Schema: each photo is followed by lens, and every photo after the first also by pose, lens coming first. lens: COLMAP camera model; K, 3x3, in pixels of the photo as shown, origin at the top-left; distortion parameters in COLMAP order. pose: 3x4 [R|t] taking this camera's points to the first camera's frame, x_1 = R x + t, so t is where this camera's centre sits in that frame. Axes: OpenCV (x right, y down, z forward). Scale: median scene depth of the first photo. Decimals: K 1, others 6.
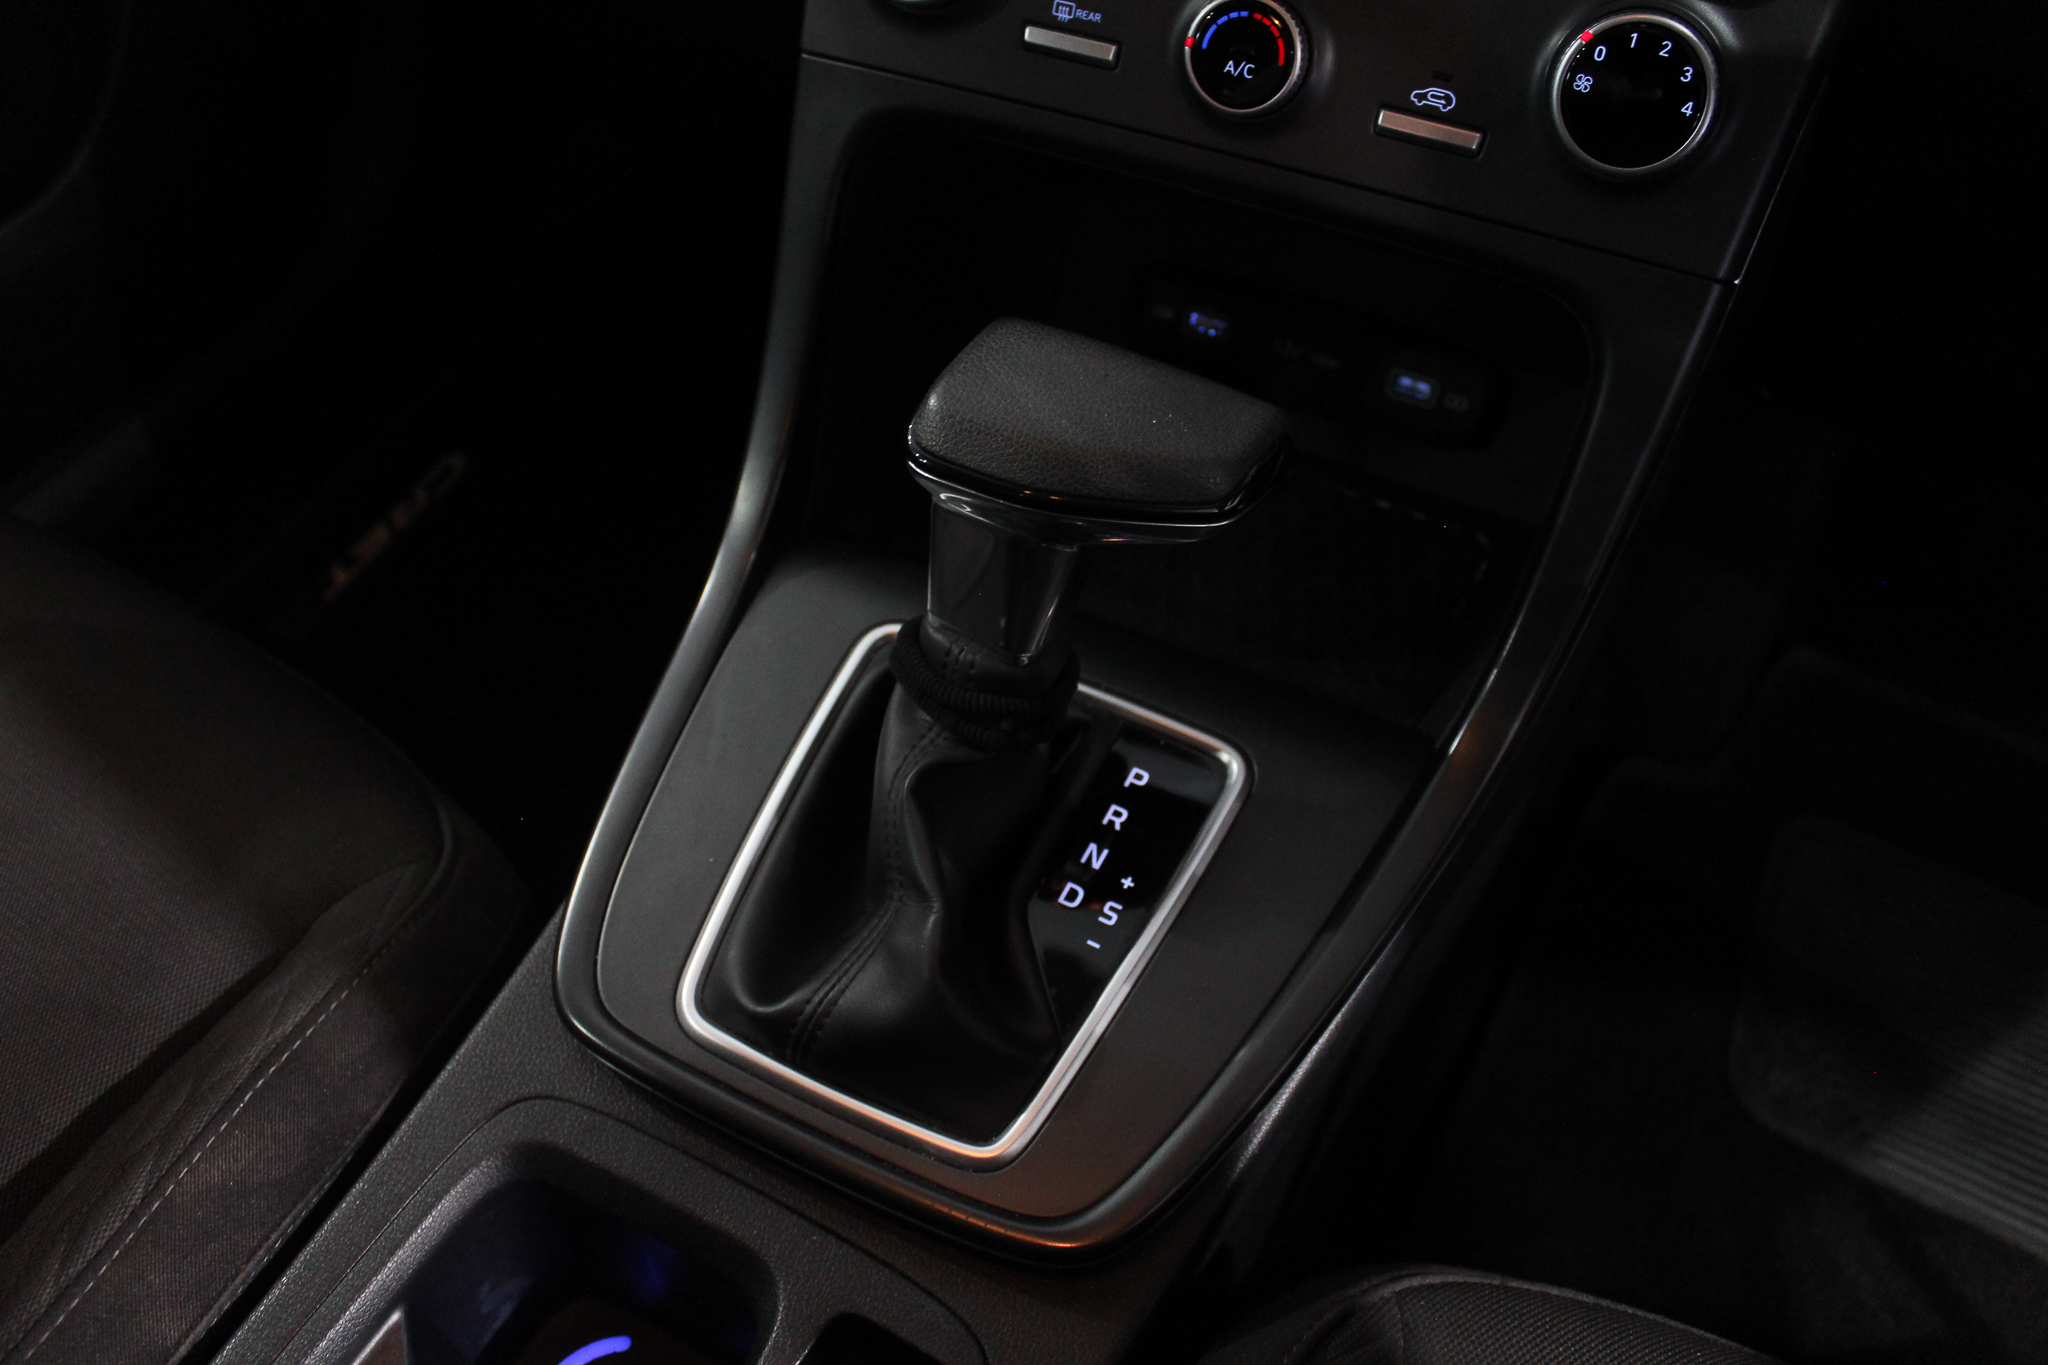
lens RADIAL K [[1656.0, 0, 1024.0], [0, 1656.0, 682.5], [0, 0, 1]] dist [-0.183730, 0.177480]
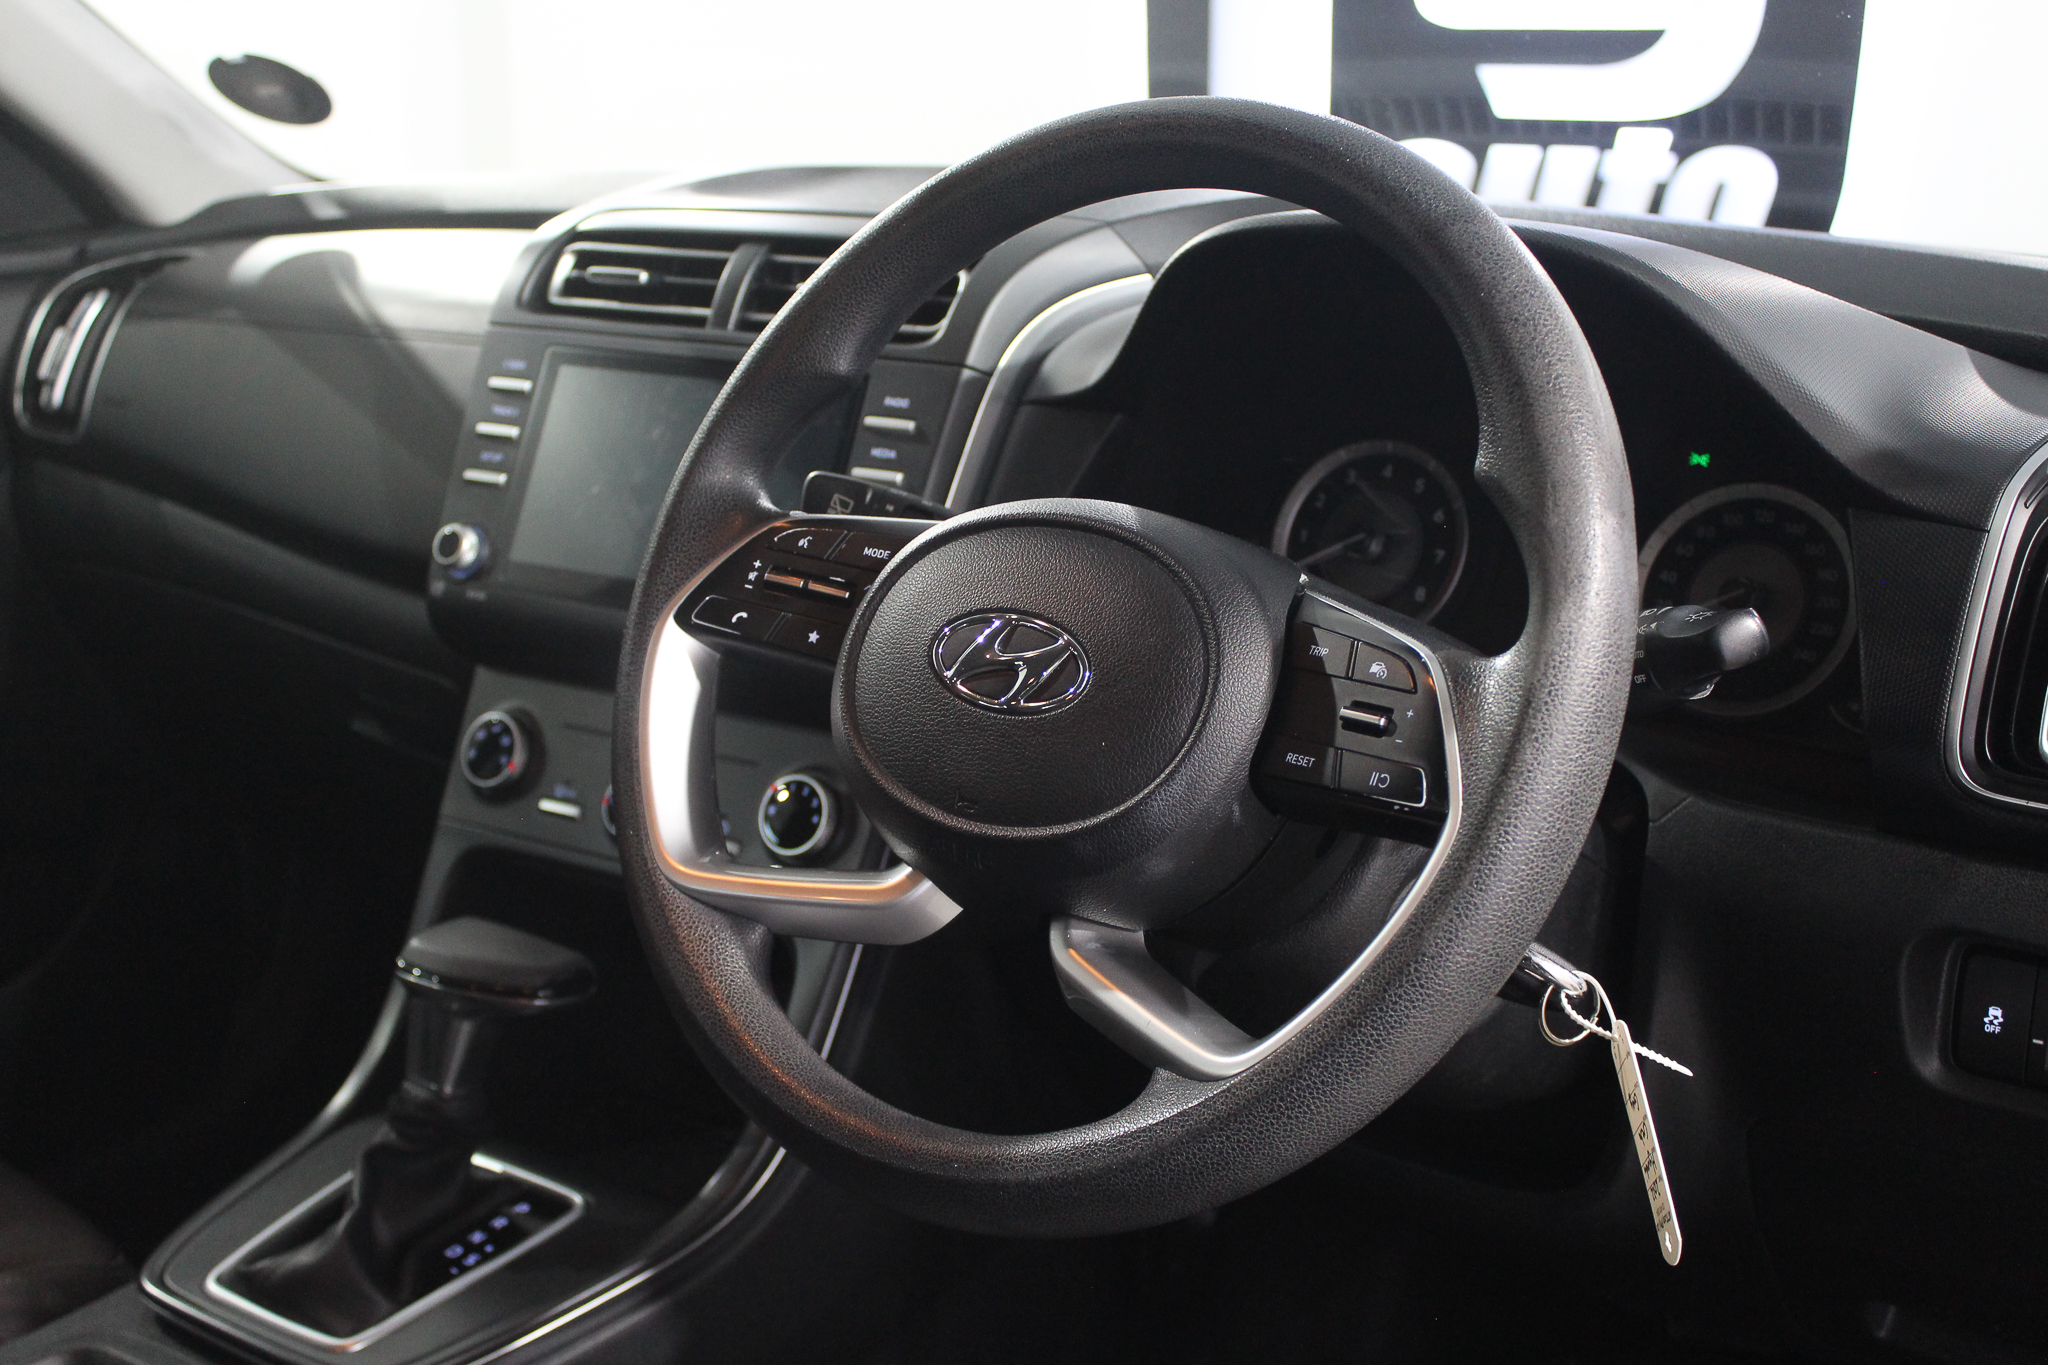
lens RADIAL K [[2305.0, 0, 1024.0], [0, 2305.0, 682.5], [0, 0, 1]] dist [-0.099736, 0.033626]
pose [[0.989738, 0.039450, -0.137341, 0.927711], [-0.113791, 0.798953, -0.590530, 1.002447], [0.086433, 0.600098, 0.795243, -1.155869]]
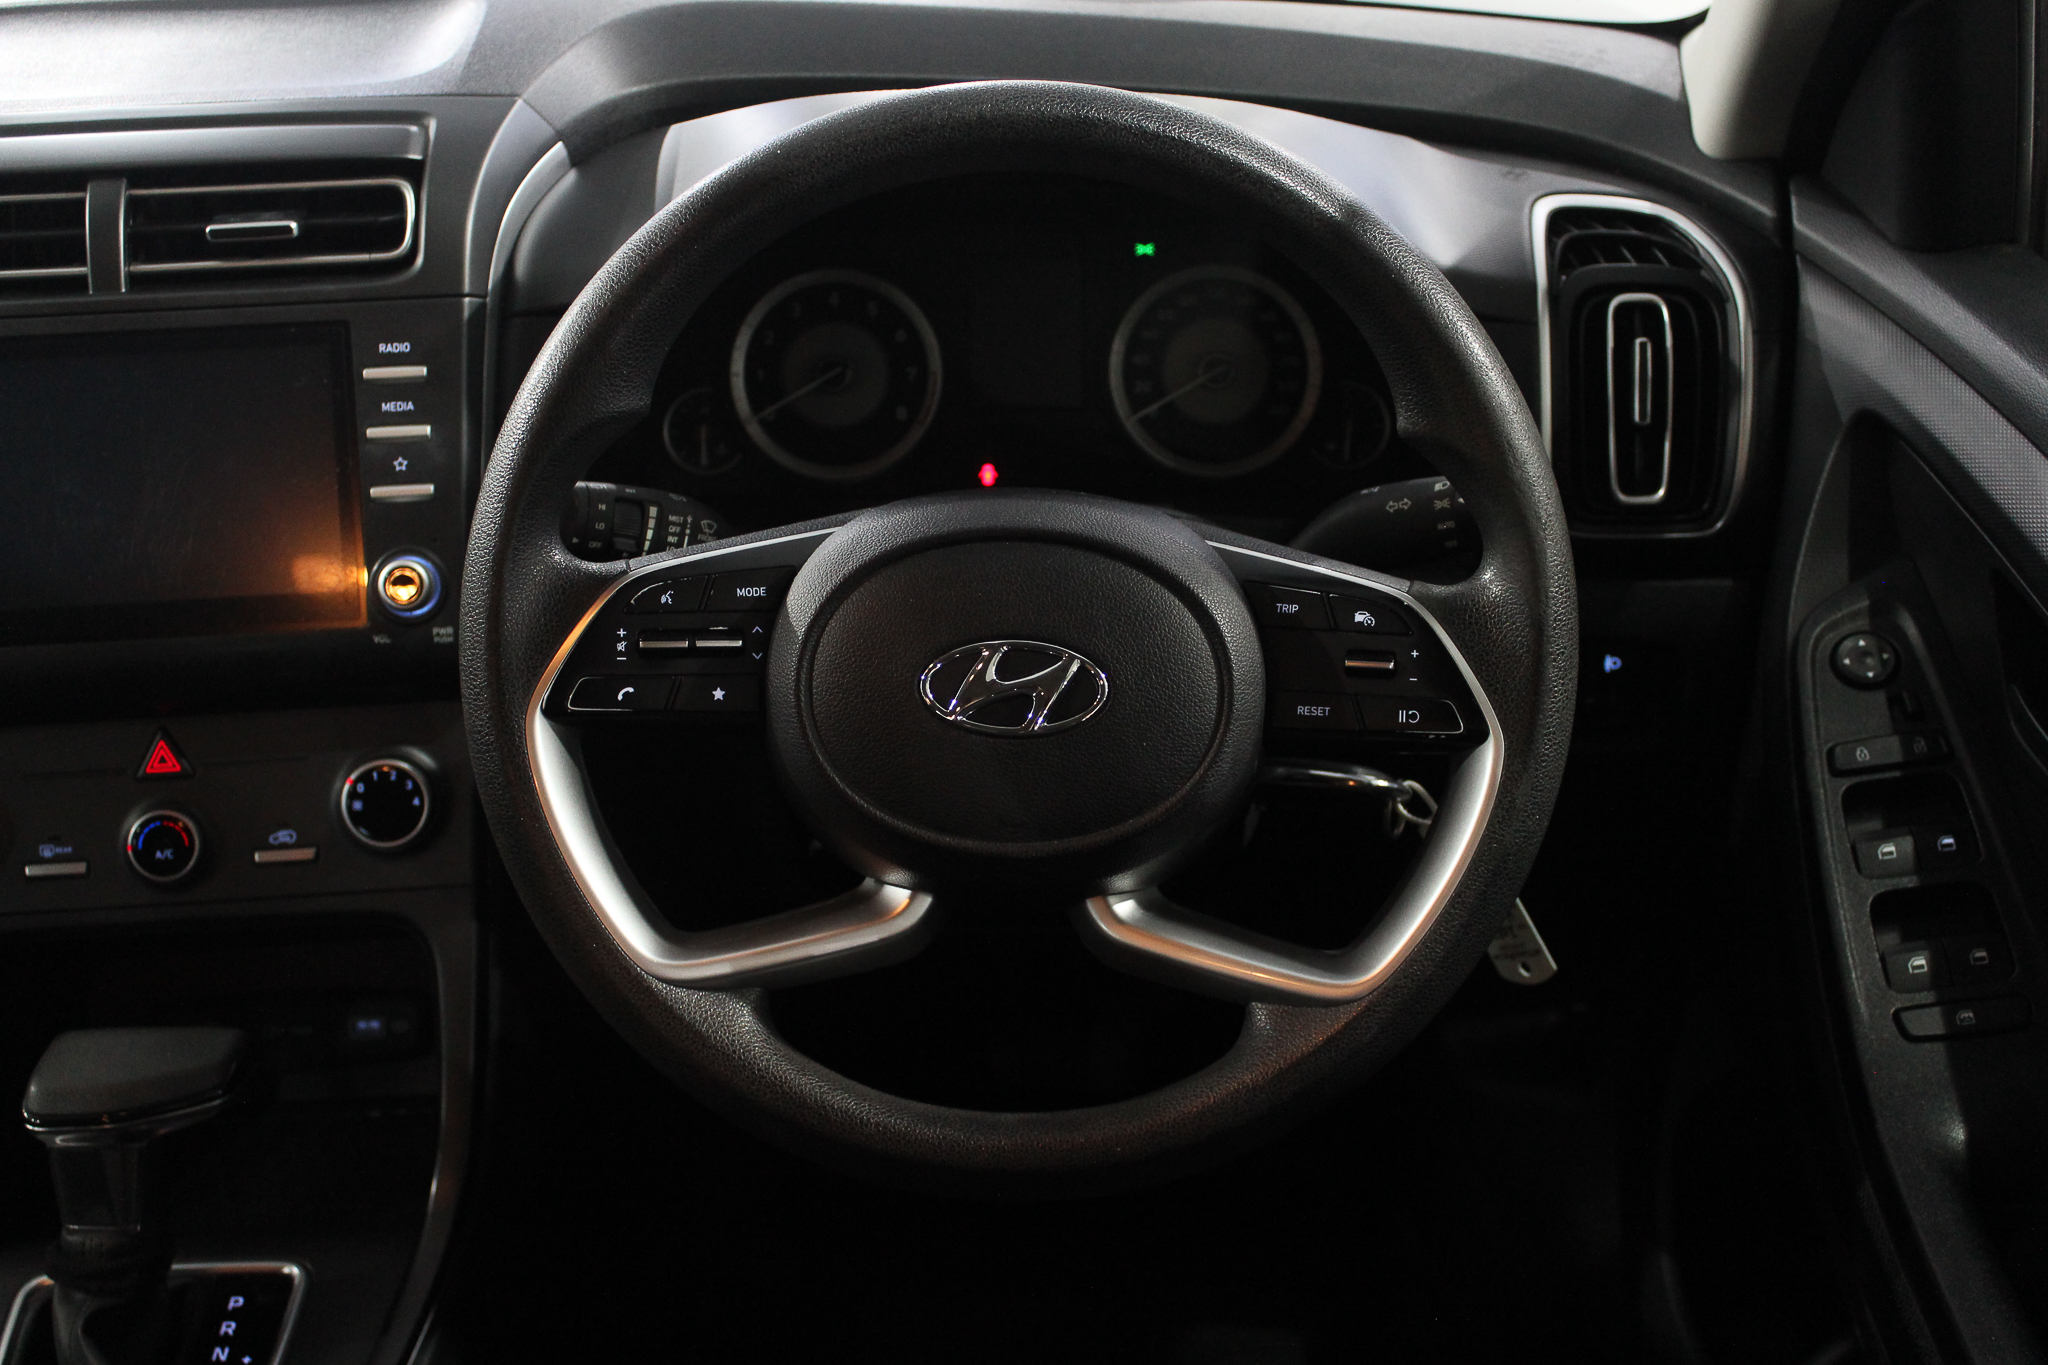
lens RADIAL K [[2323.8, 0, 1024.0], [0, 2323.8, 682.5], [0, 0, 1]] dist [-0.089108, 0.058910]
pose [[0.867316, -0.243416, 0.434178, -0.082791], [0.396655, 0.864956, -0.307433, 0.539415], [-0.300711, 0.438861, 0.846743, -1.333203]]
